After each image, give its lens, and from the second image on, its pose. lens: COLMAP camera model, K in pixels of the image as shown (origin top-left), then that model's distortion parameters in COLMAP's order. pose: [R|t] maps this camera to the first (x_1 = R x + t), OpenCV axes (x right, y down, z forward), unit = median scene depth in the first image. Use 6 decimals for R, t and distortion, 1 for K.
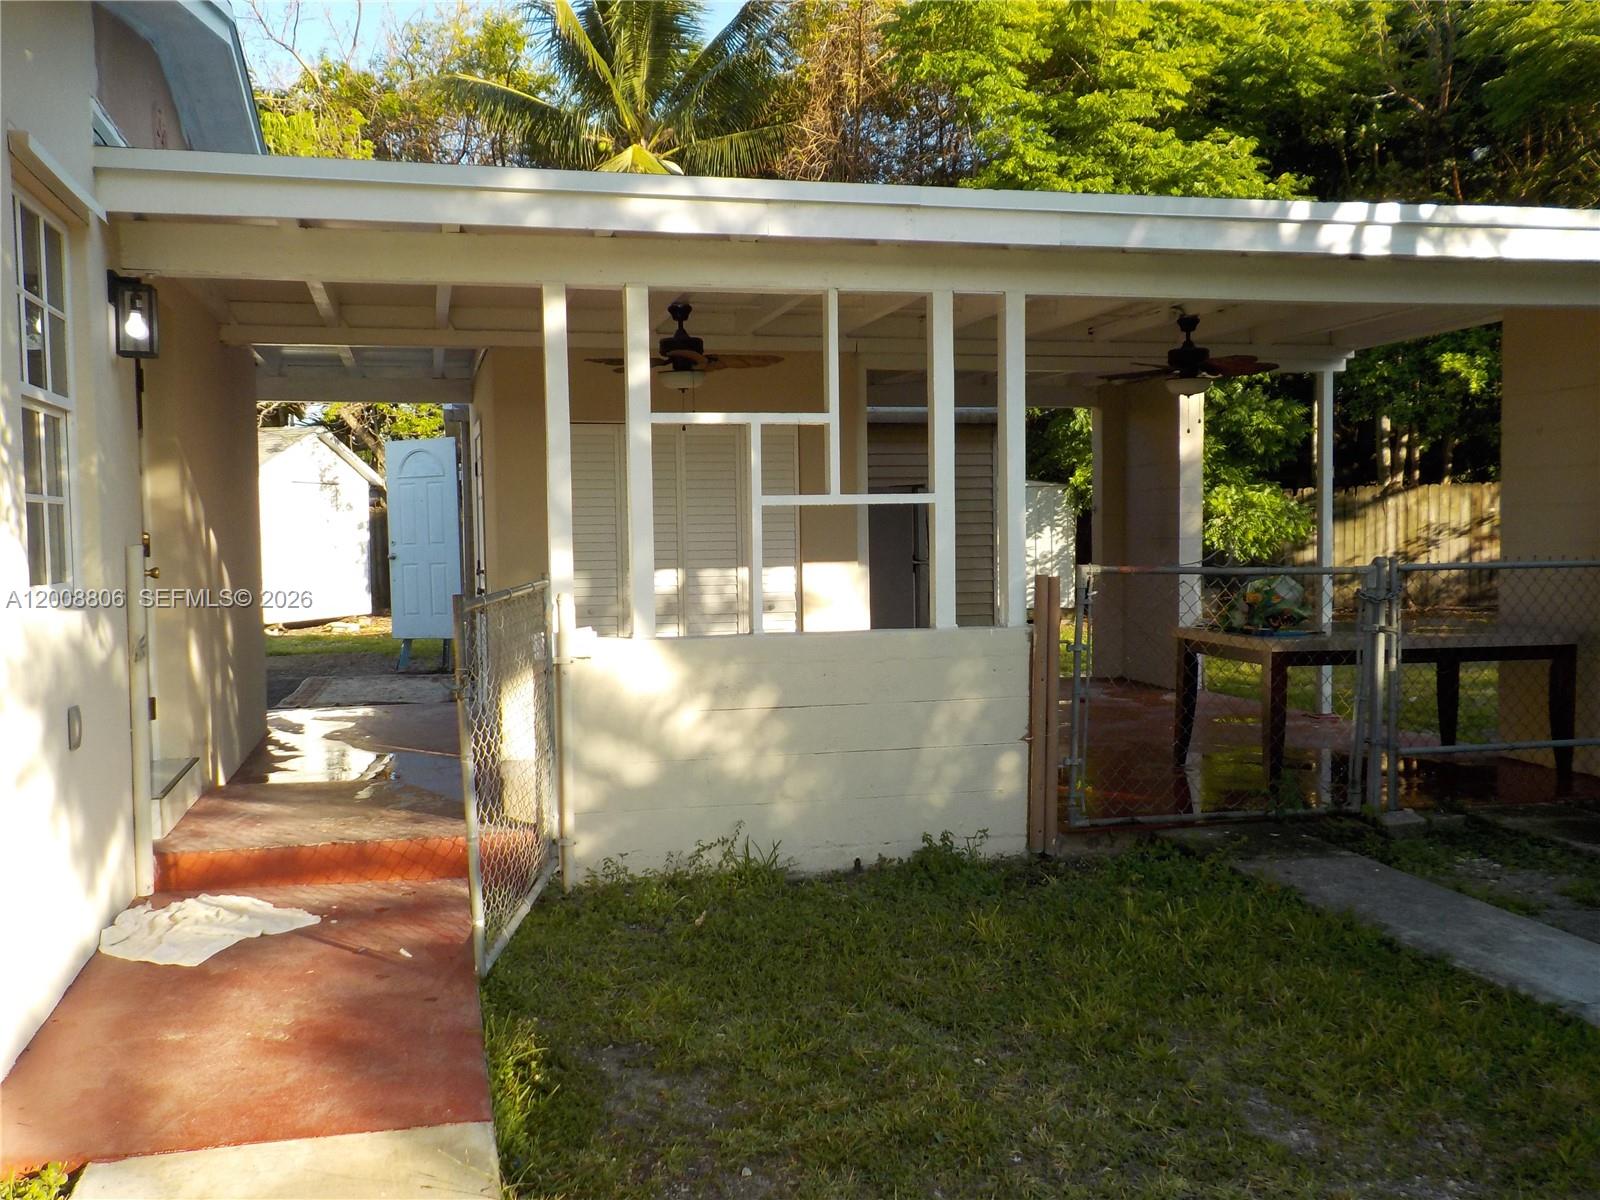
lens RADIAL K [[1498.6, 0, 803.6], [0, 1498.6, 614.5], [0, 0, 1]] dist [0.032857, 0.000000]
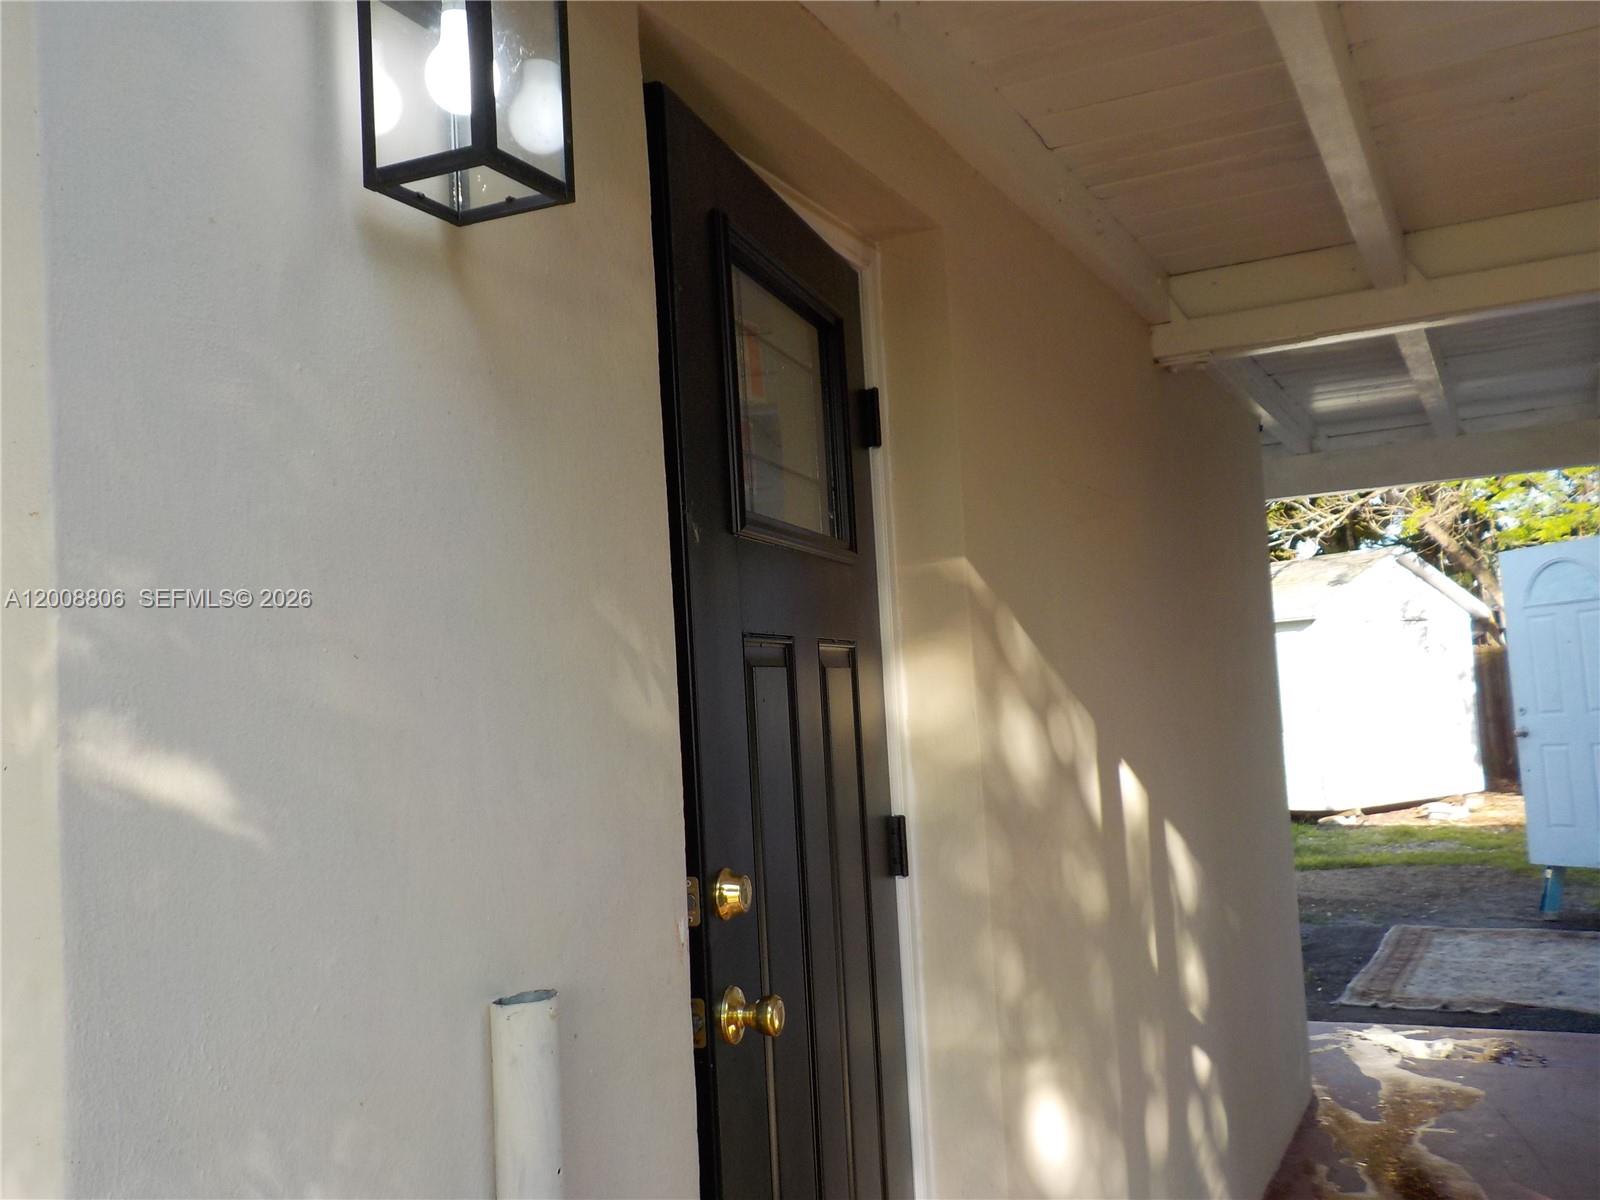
lens RADIAL K [[1498.6, 0, 801.2], [0, 1498.6, 605.5], [0, 0, 1]] dist [0.032857, 0.000000]
pose [[0.766365, -0.073453, -0.638193, -0.098260], [0.012715, 0.994981, -0.099248, -0.032663], [0.642280, 0.067945, 0.763453, 0.322673]]
